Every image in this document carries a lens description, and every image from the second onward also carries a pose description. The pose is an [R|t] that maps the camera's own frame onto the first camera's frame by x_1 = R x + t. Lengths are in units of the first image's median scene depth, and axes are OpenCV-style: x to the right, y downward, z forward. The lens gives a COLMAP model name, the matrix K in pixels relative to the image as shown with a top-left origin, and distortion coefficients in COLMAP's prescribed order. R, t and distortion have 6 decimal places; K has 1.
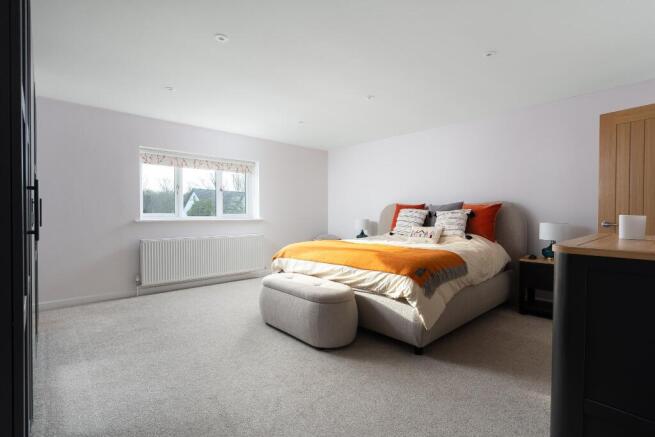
lens RADIAL K [[314.9, 0, 327.5], [0, 314.9, 218.5], [0, 0, 1]] dist [-0.000180, -0.000009]
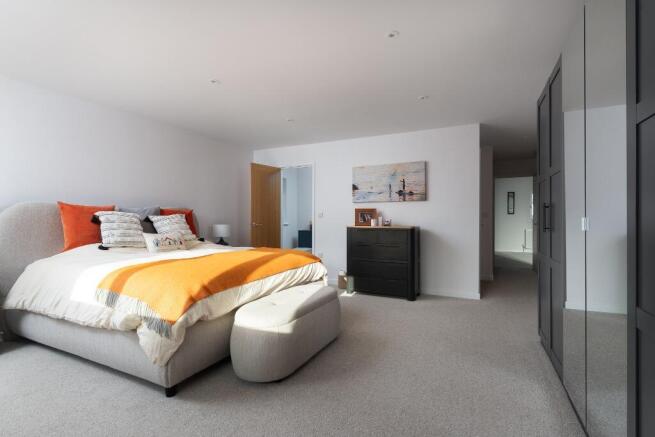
lens RADIAL K [[314.9, 0, 327.5], [0, 314.9, 218.5], [0, 0, 1]] dist [-0.000180, -0.000009]
pose [[-0.350513, 0.000060, 0.936558, -0.927285], [0.015141, 0.999870, 0.005602, -0.019118], [-0.936435, 0.016144, -0.350469, 1.218377]]
